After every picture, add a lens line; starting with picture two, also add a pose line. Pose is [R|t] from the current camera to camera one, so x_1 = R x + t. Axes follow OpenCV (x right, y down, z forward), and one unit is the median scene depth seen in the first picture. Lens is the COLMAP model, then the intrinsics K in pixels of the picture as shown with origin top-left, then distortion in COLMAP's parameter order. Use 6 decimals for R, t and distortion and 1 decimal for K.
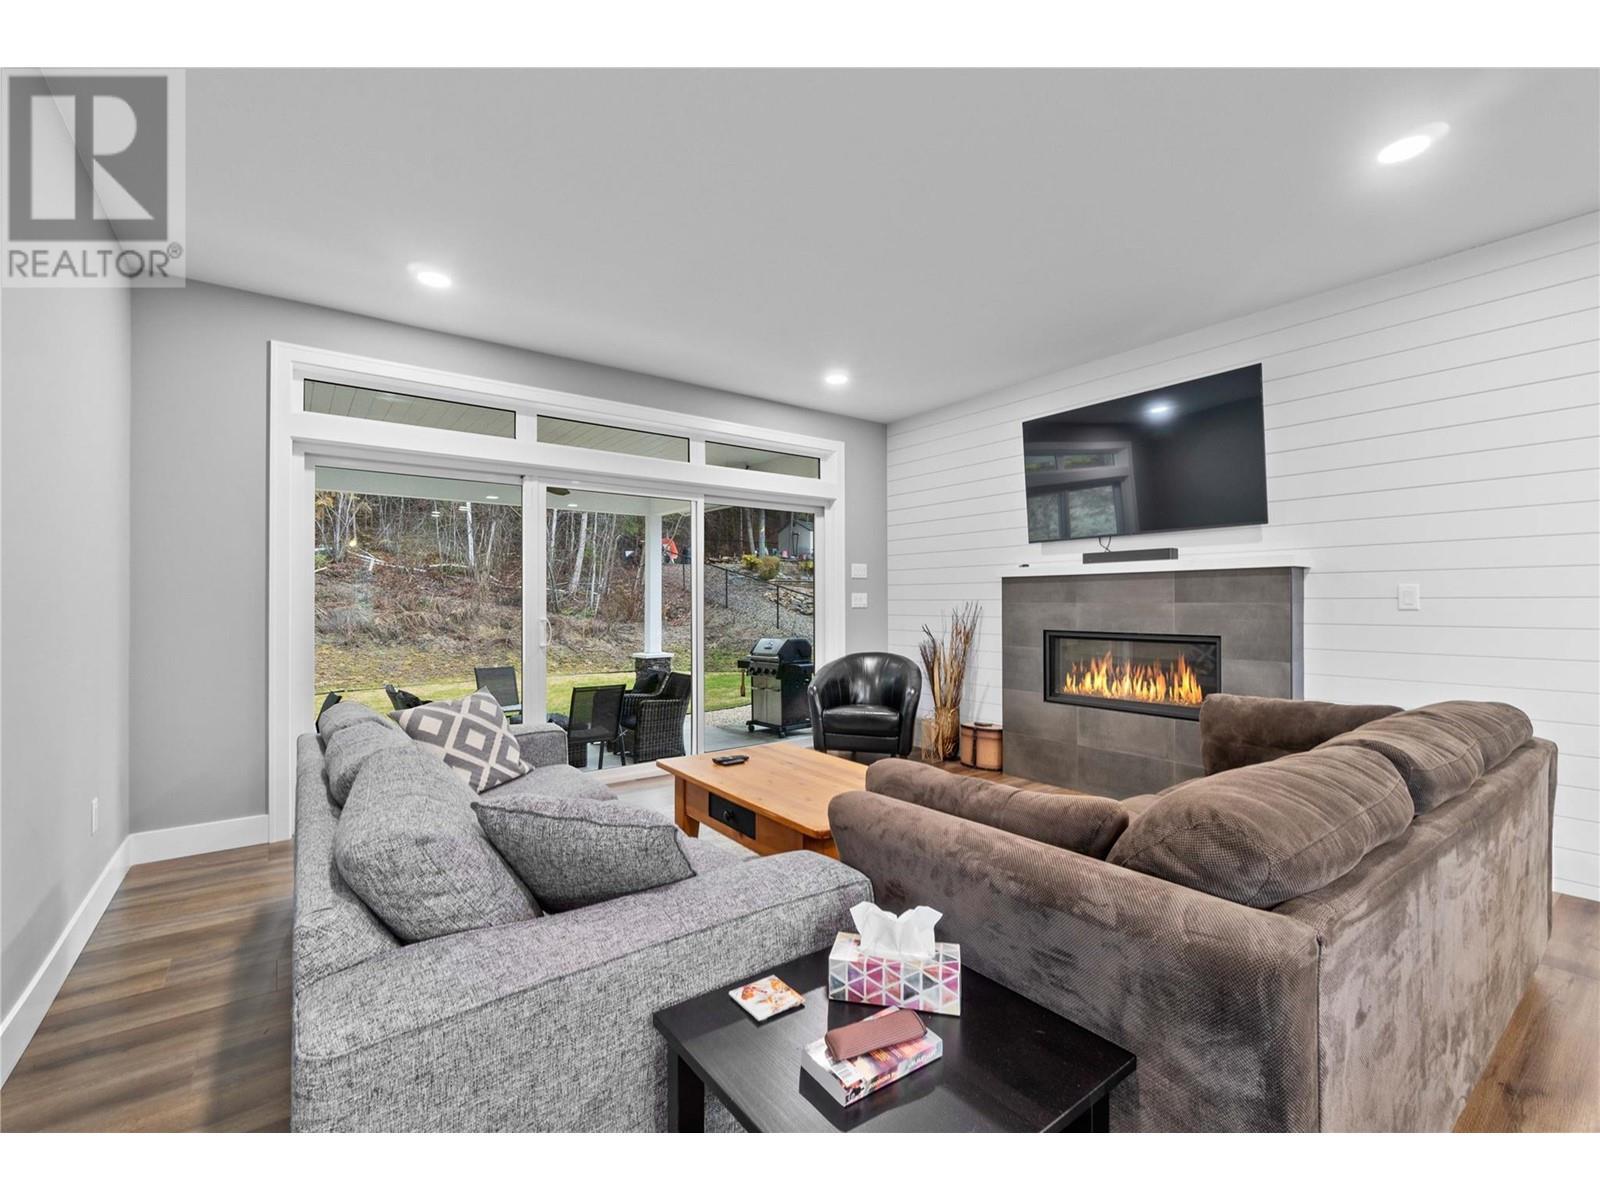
lens RADIAL K [[691.5, 0, 796.6], [0, 691.5, 598.1], [0, 0, 1]] dist [-0.003452, -0.000120]
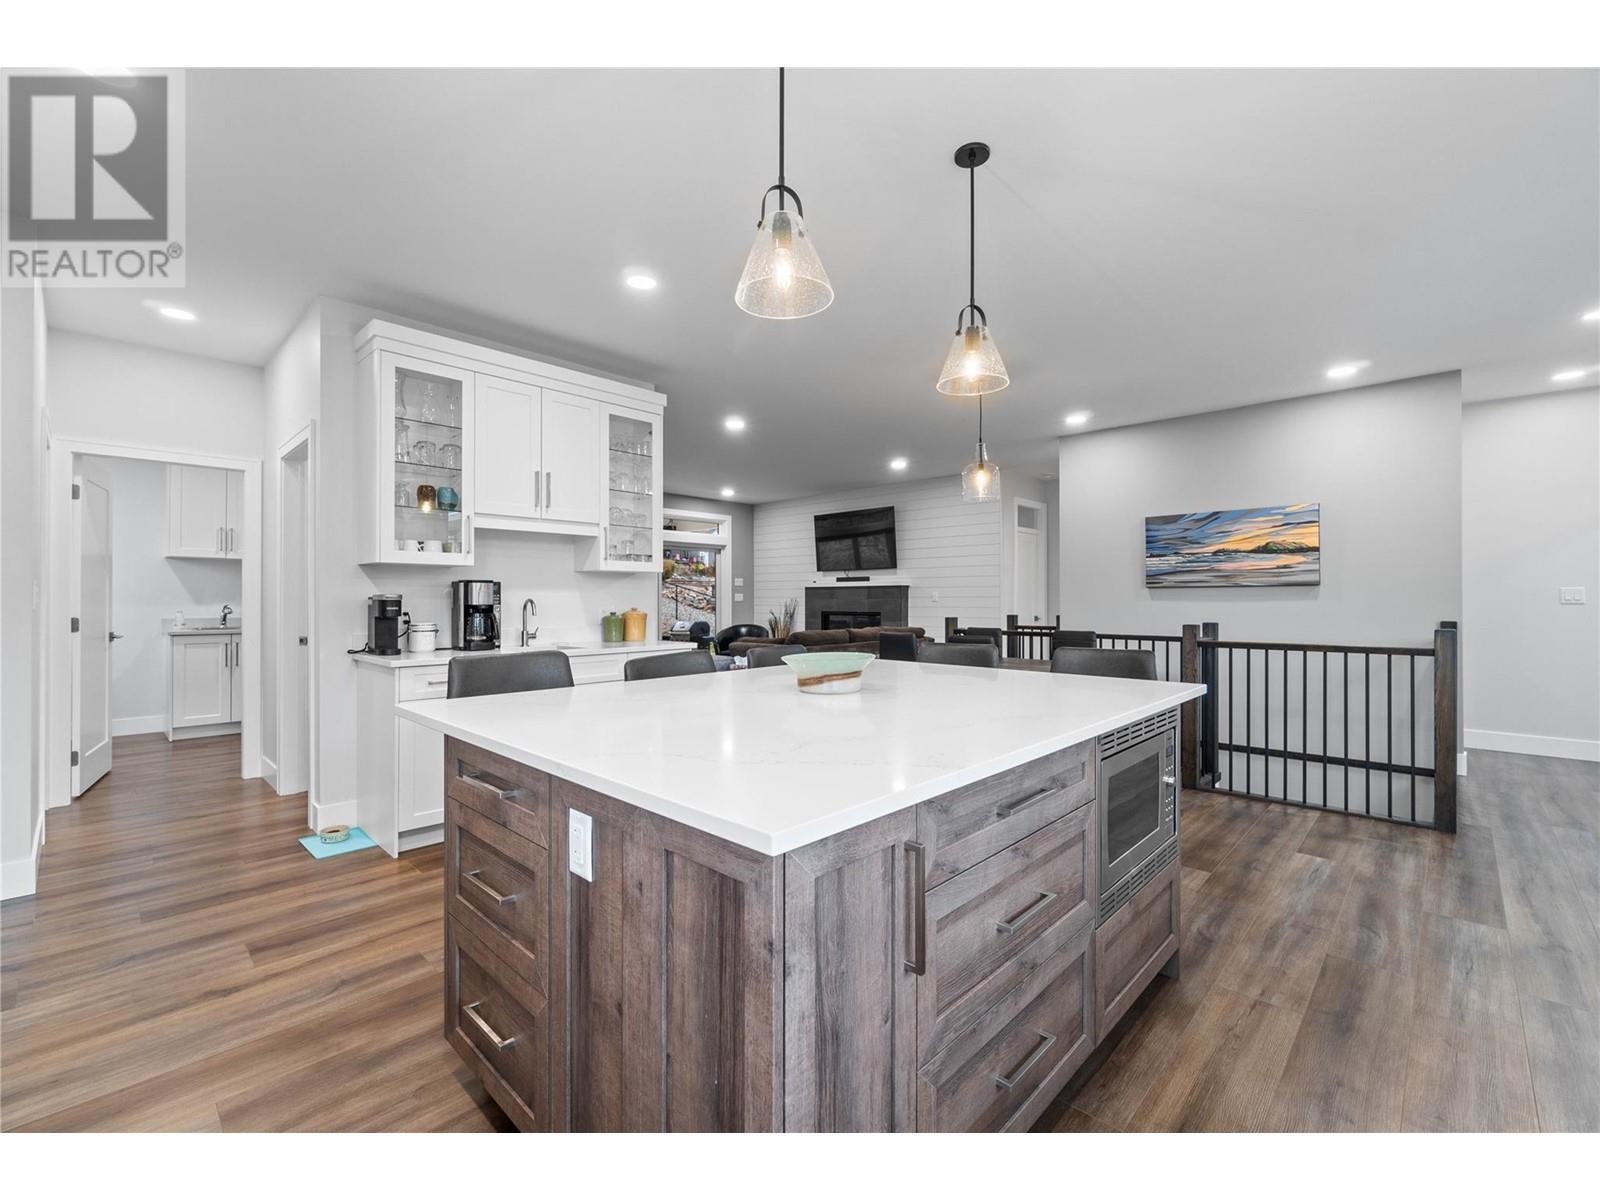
lens RADIAL K [[691.5, 0, 798.8], [0, 691.5, 595.3], [0, 0, 1]] dist [-0.003452, -0.000120]
pose [[0.985588, 0.002165, 0.169151, -0.071870], [-0.002267, 0.999997, 0.000412, -0.004245], [-0.169149, -0.000790, 0.985590, -0.942933]]
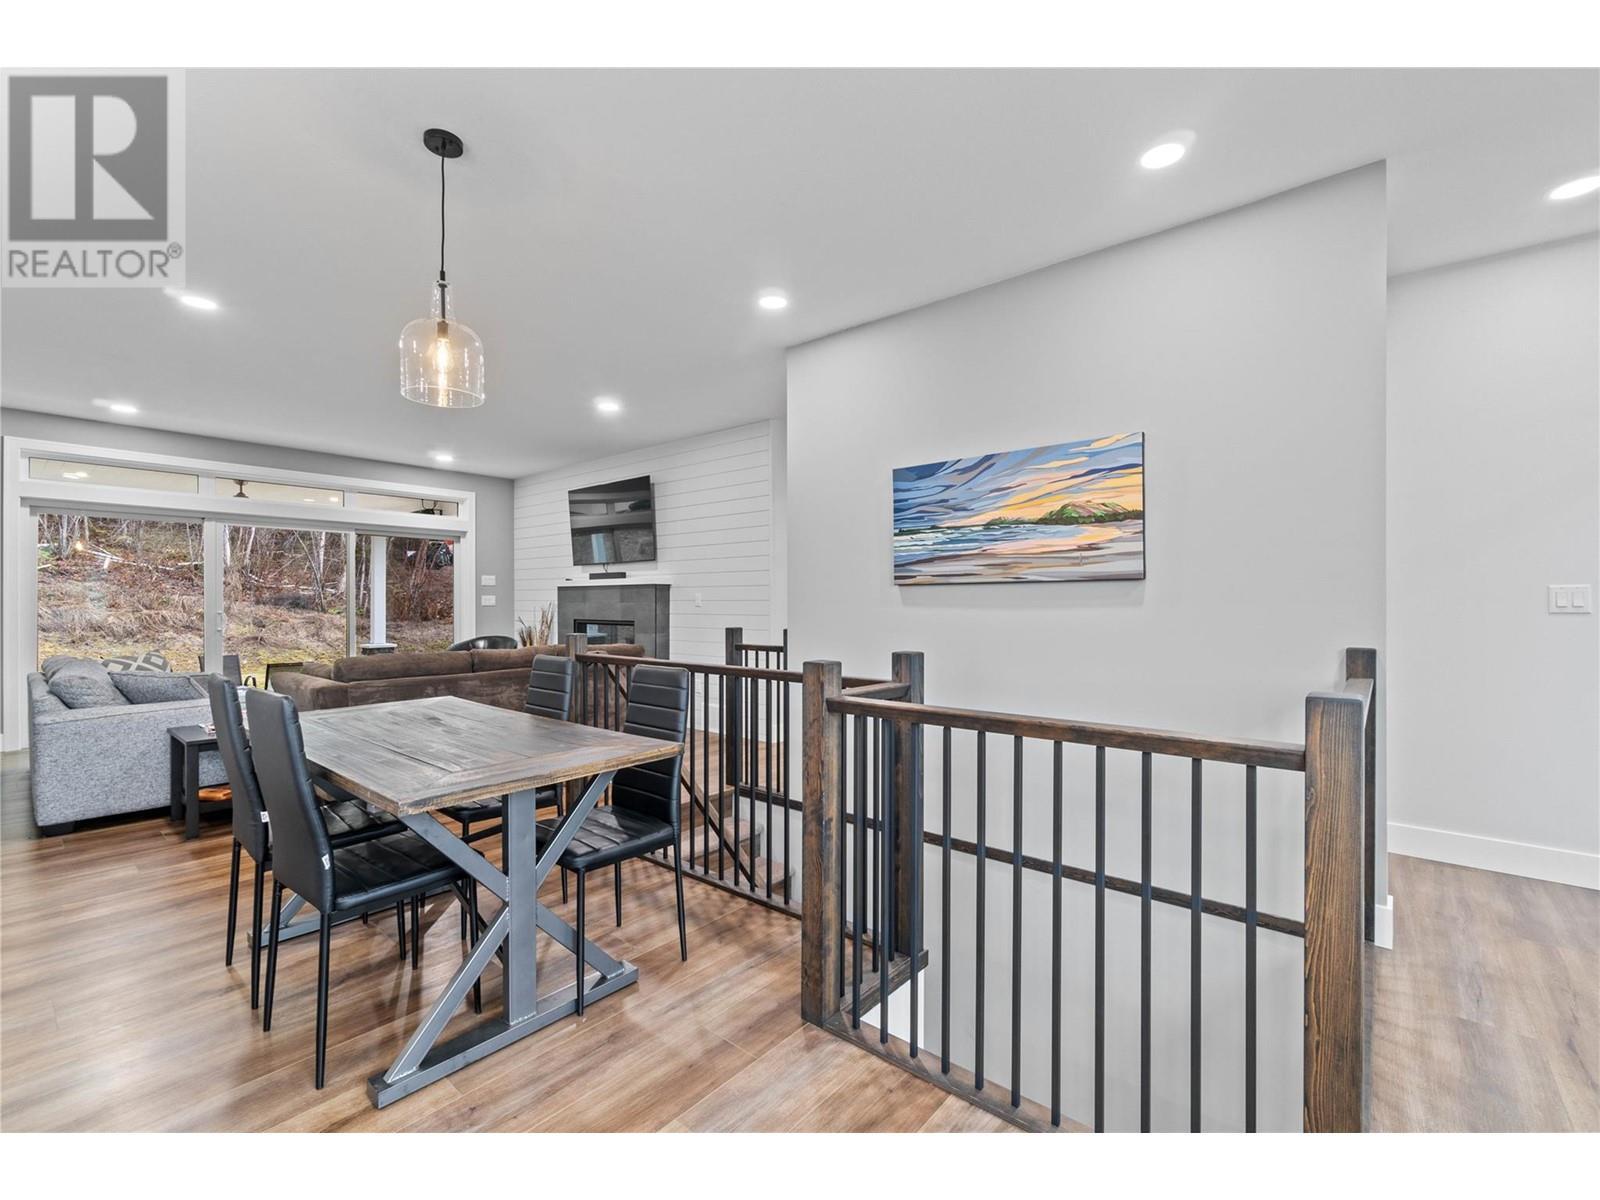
lens RADIAL K [[691.5, 0, 798.7], [0, 691.5, 603.5], [0, 0, 1]] dist [-0.003452, -0.000120]
pose [[0.974095, 0.001756, 0.226131, 0.408371], [-0.003553, 0.999965, 0.007541, -0.004204], [-0.226110, -0.008149, 0.974068, -0.591020]]
